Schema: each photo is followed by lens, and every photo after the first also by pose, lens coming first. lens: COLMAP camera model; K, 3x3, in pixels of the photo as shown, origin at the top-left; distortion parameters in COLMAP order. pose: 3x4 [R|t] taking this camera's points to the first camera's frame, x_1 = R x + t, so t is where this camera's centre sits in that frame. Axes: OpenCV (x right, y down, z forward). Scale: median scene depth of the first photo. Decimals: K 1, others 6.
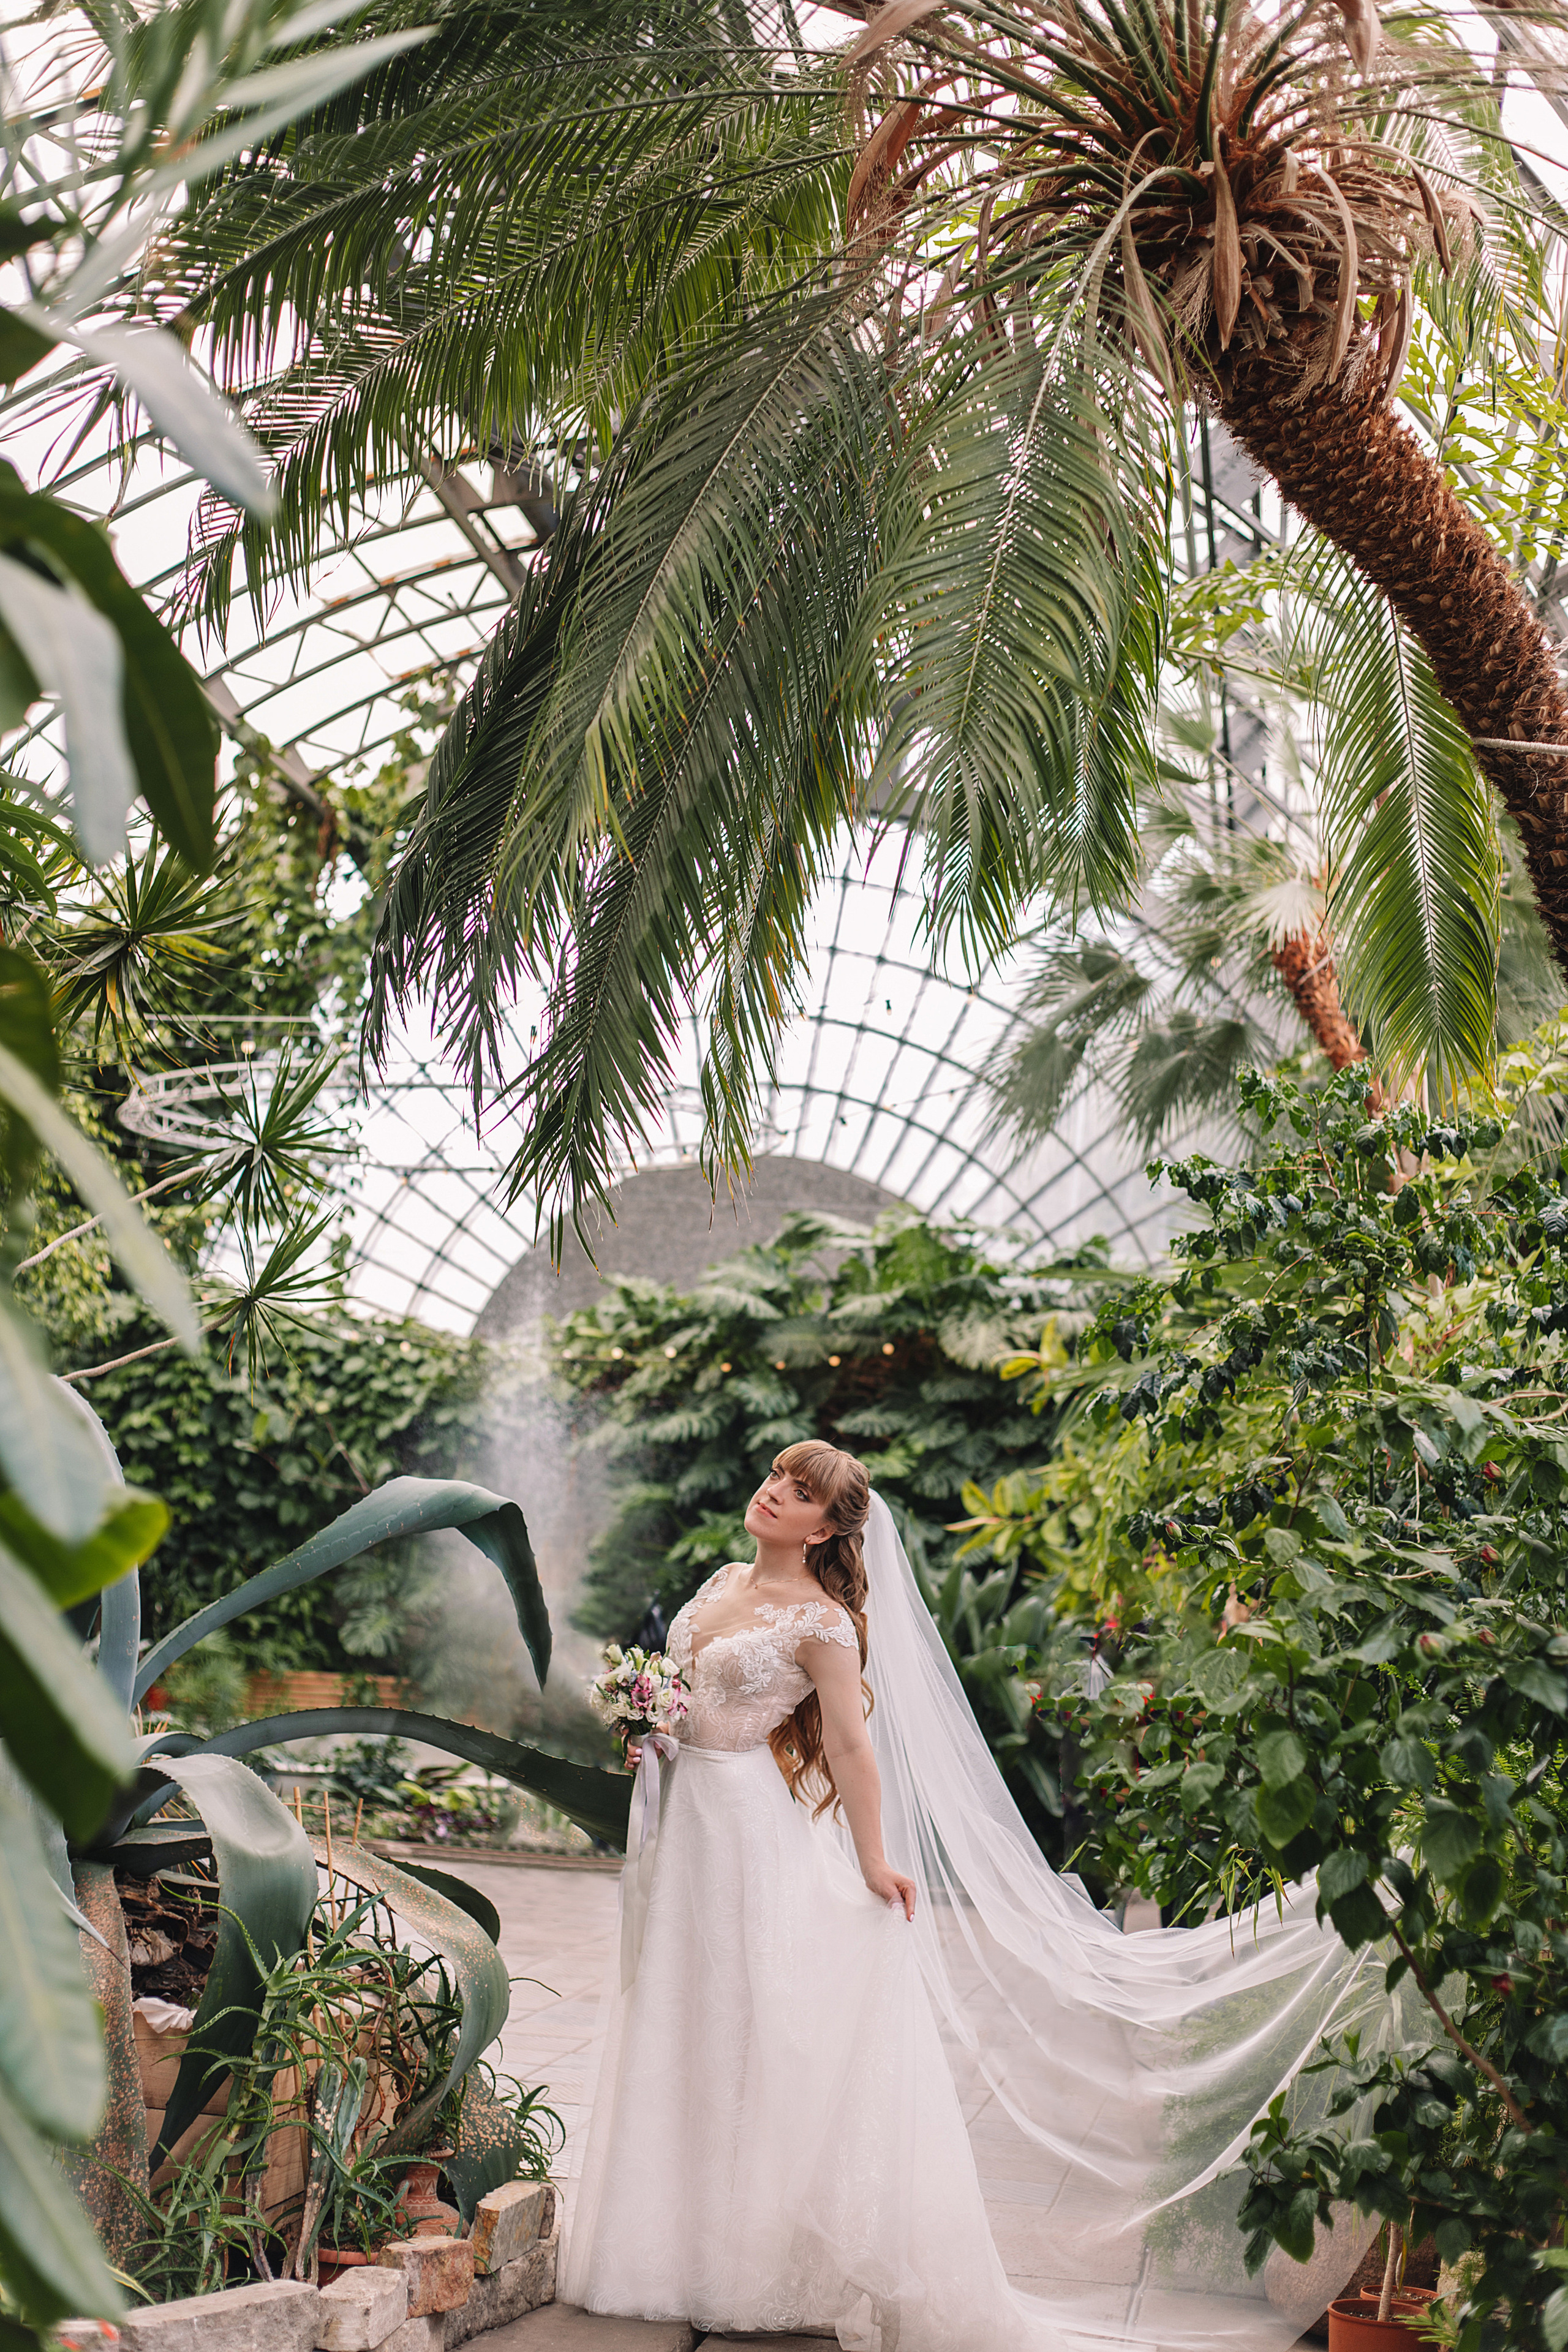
lens RADIAL K [[3212.4, 0, 804.0], [0, 3212.4, 1188.9], [0, 0, 1]] dist [-0.018176, 0.000000]
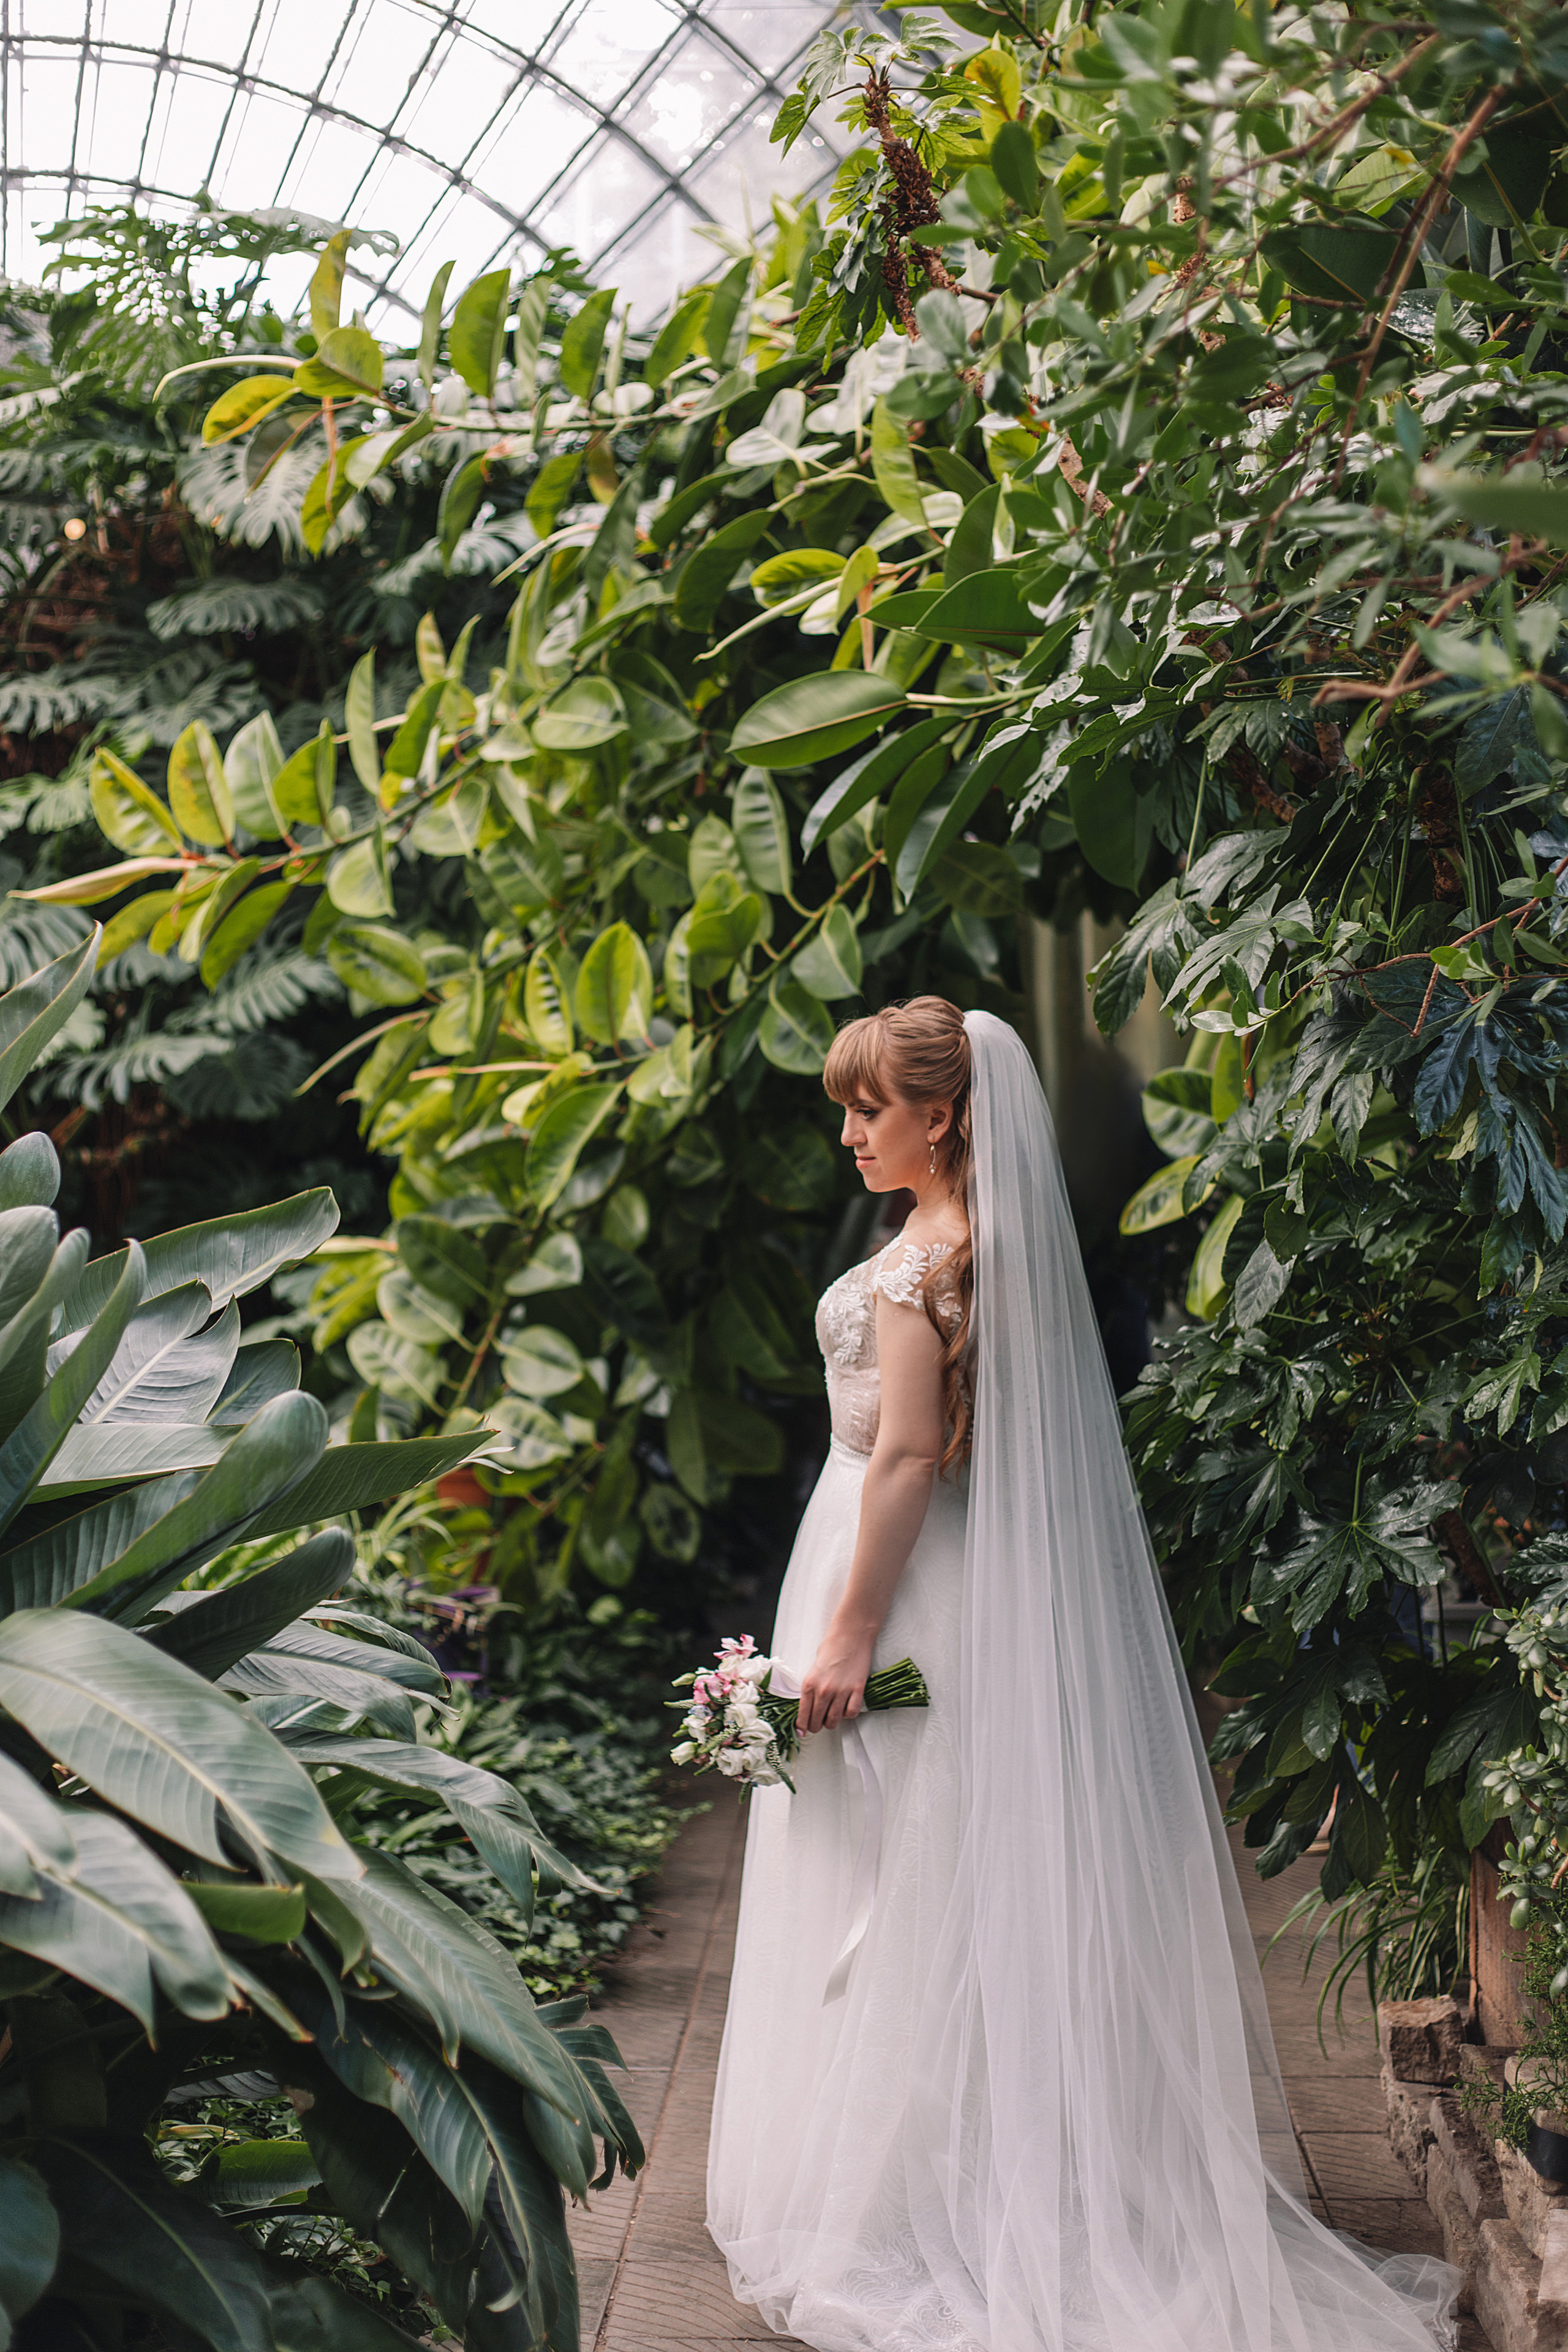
lens RADIAL K [[3366.9, 0, 798.0], [0, 3366.9, 1175.4], [0, 0, 1]] dist [0.002472, 0.000000]
pose [[0.992307, -0.069711, 0.102308, 0.066835], [0.053601, 0.986845, 0.152526, 0.068392], [-0.111595, -0.145869, 0.982990, 0.519163]]
